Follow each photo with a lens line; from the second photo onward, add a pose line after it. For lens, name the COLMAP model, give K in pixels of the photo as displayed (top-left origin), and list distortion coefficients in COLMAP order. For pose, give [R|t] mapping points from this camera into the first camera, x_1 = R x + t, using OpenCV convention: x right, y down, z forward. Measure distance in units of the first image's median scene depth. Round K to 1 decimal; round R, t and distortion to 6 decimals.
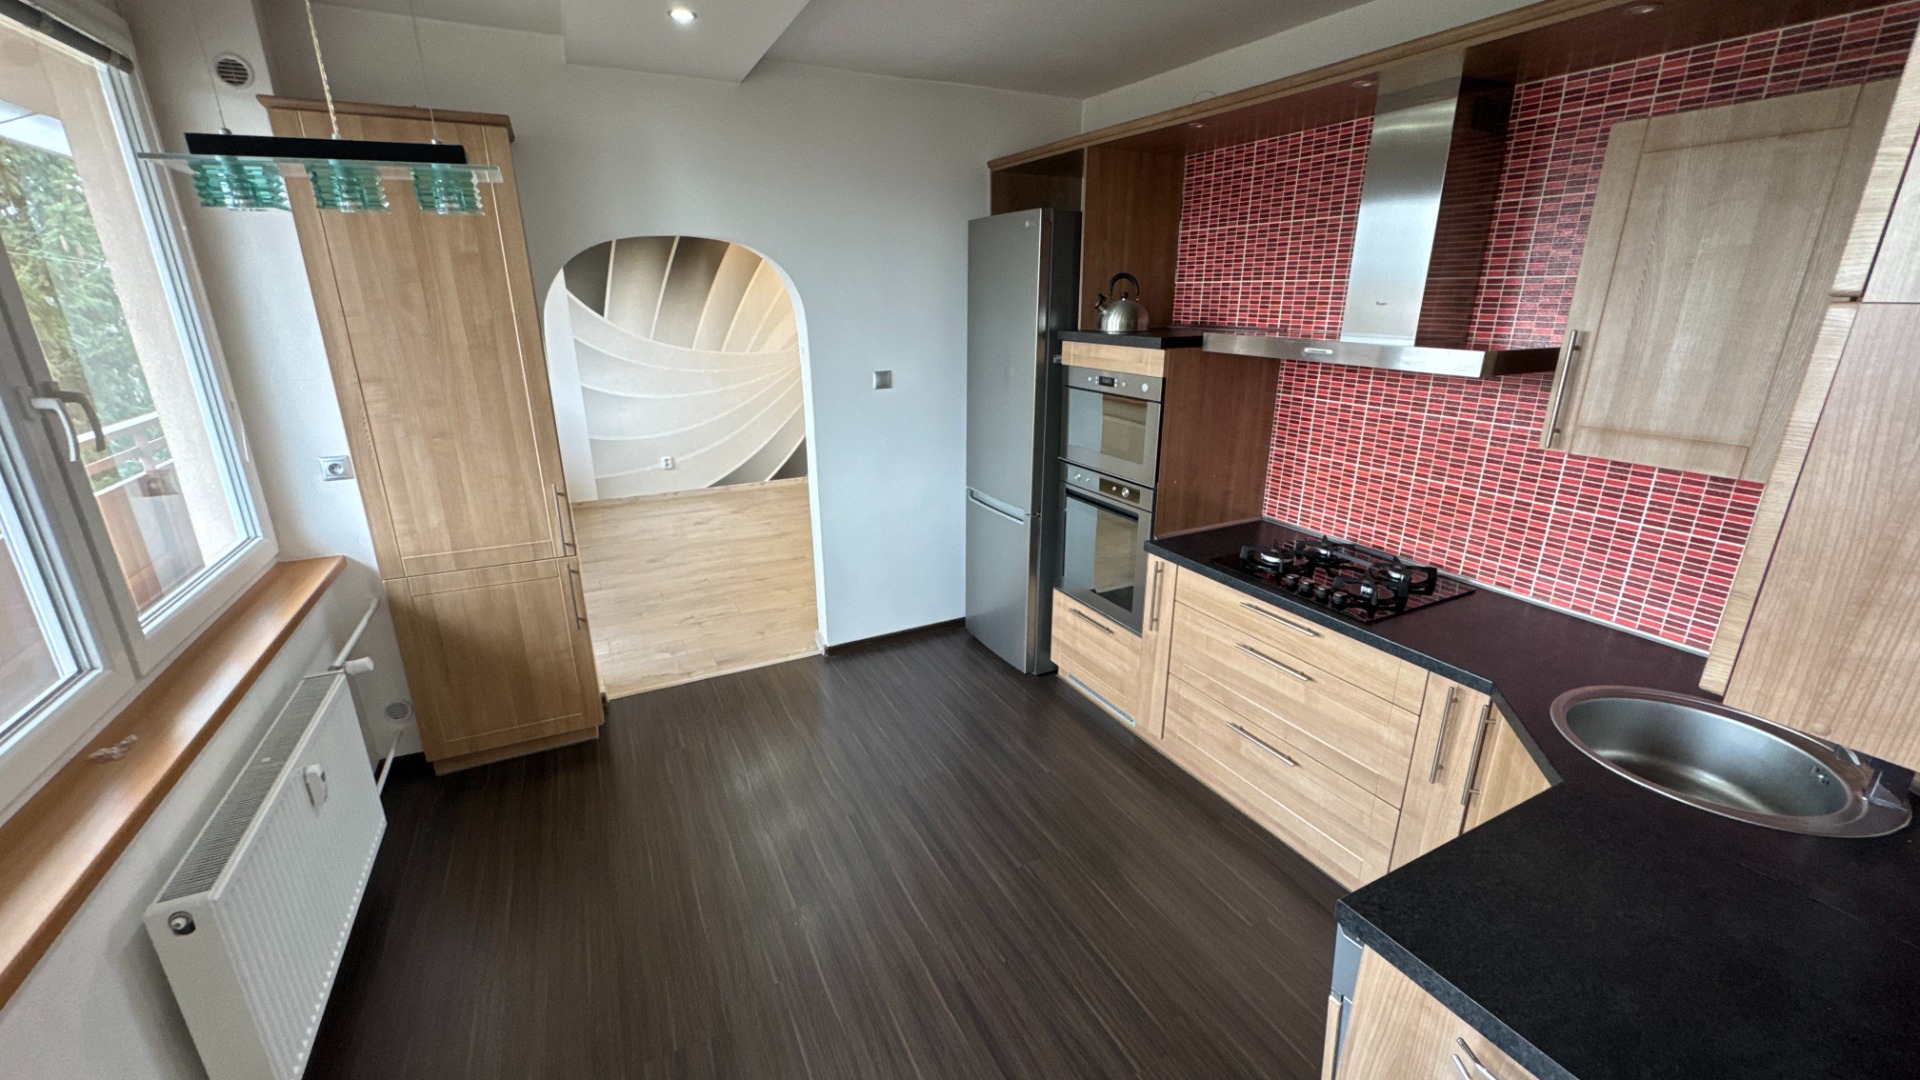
lens RADIAL K [[765.7, 0, 960.0], [0, 765.7, 540.0], [0, 0, 1]] dist [-0.003093, -0.000043]
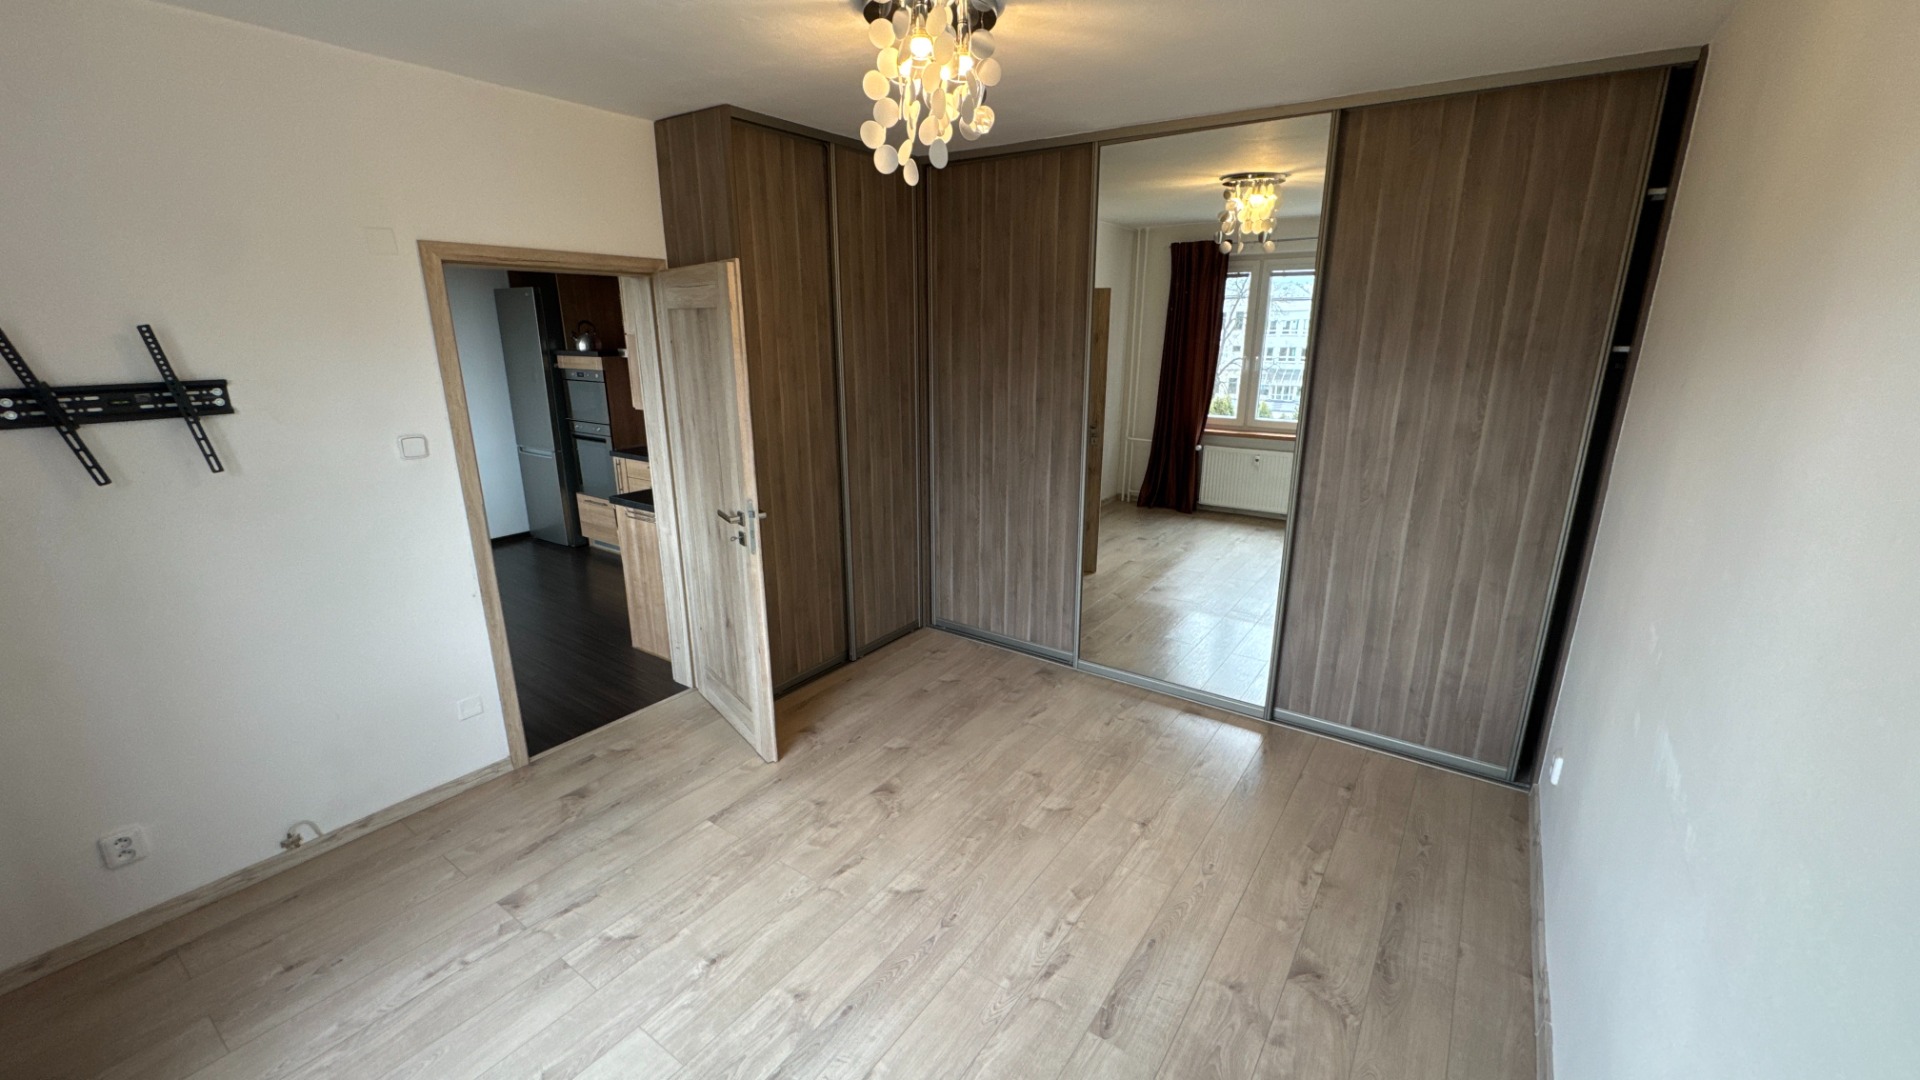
lens RADIAL K [[765.7, 0, 960.0], [0, 765.7, 540.0], [0, 0, 1]] dist [-0.003093, -0.000043]
pose [[0.885798, -0.123271, 0.447400, 0.116226], [0.140313, 0.990095, -0.005005, 0.353343], [-0.442351, 0.067209, 0.894320, -1.143981]]
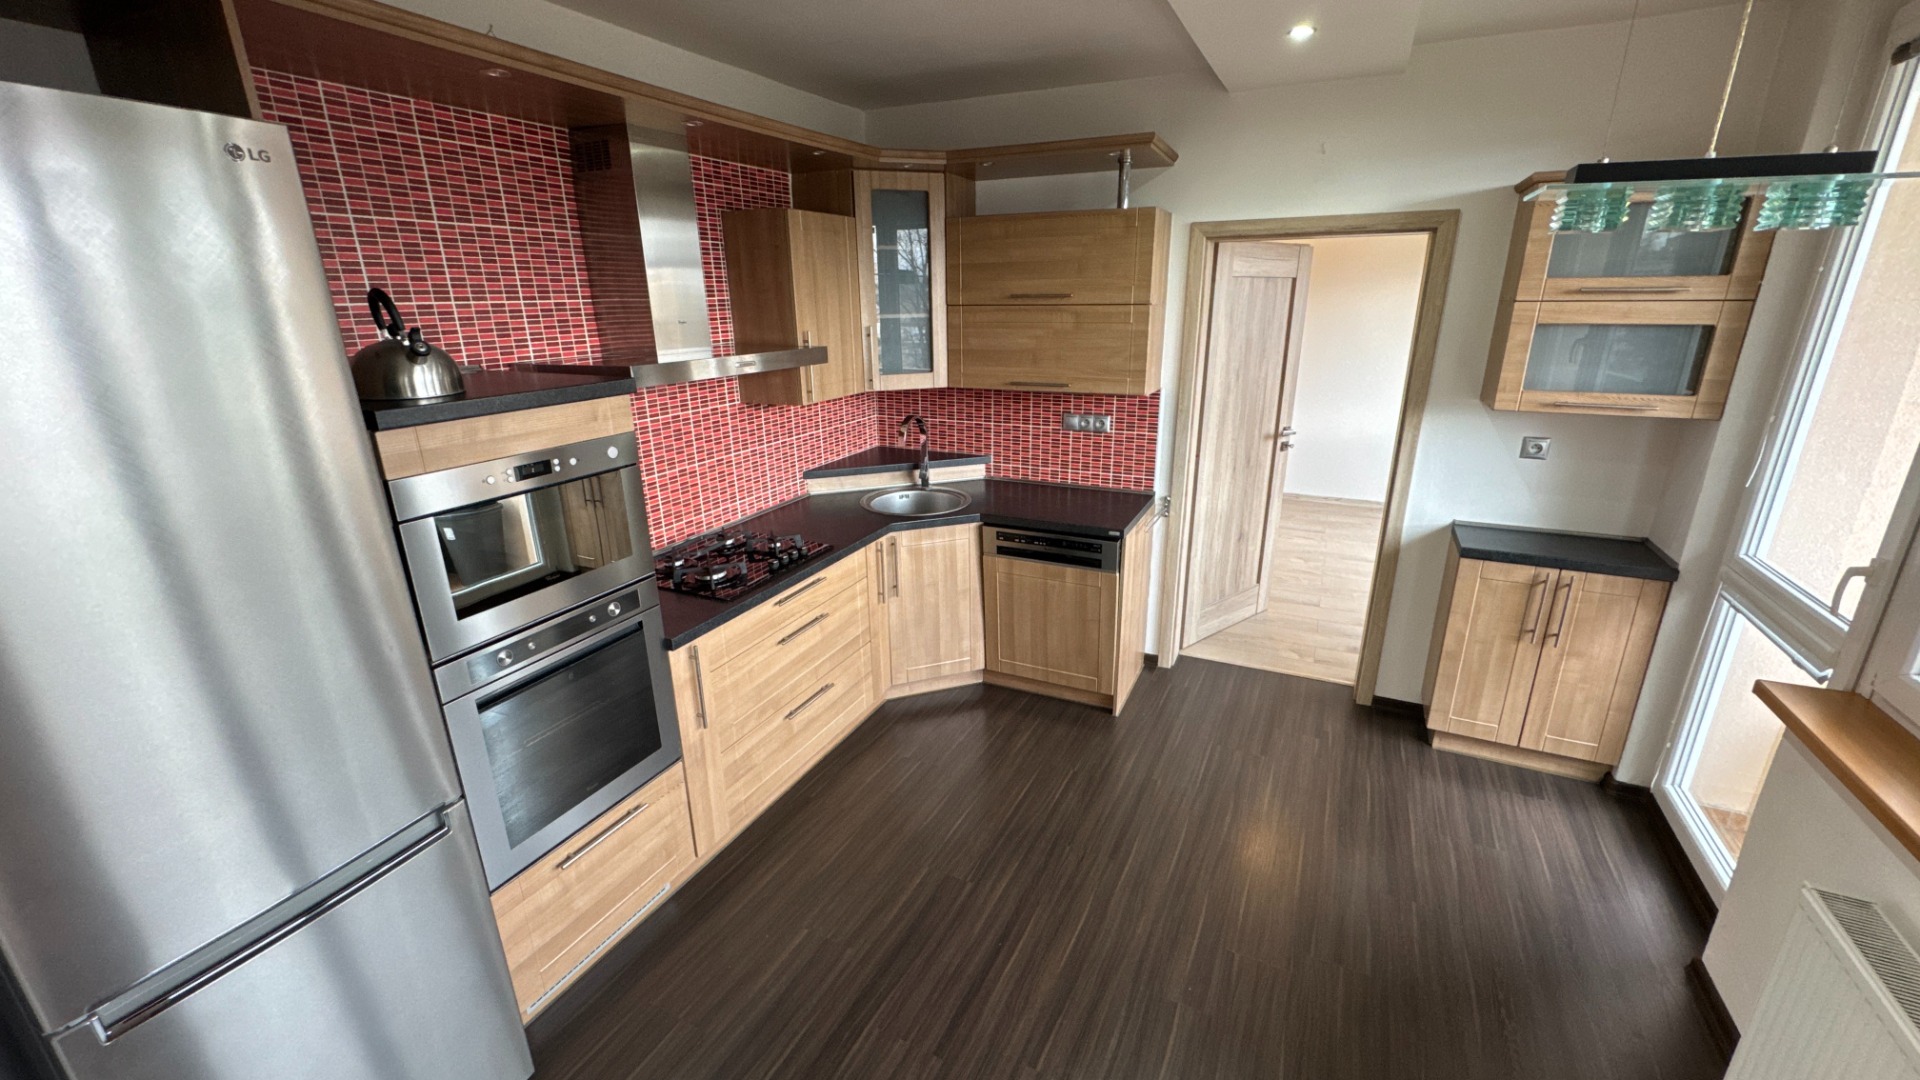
lens RADIAL K [[765.7, 0, 960.0], [0, 765.7, 540.0], [0, 0, 1]] dist [-0.003093, -0.000043]
pose [[-0.596955, -0.237547, 0.766300, -0.500613], [0.260656, 0.845915, 0.465280, -0.368717], [-0.758751, 0.477492, -0.443055, 1.088411]]
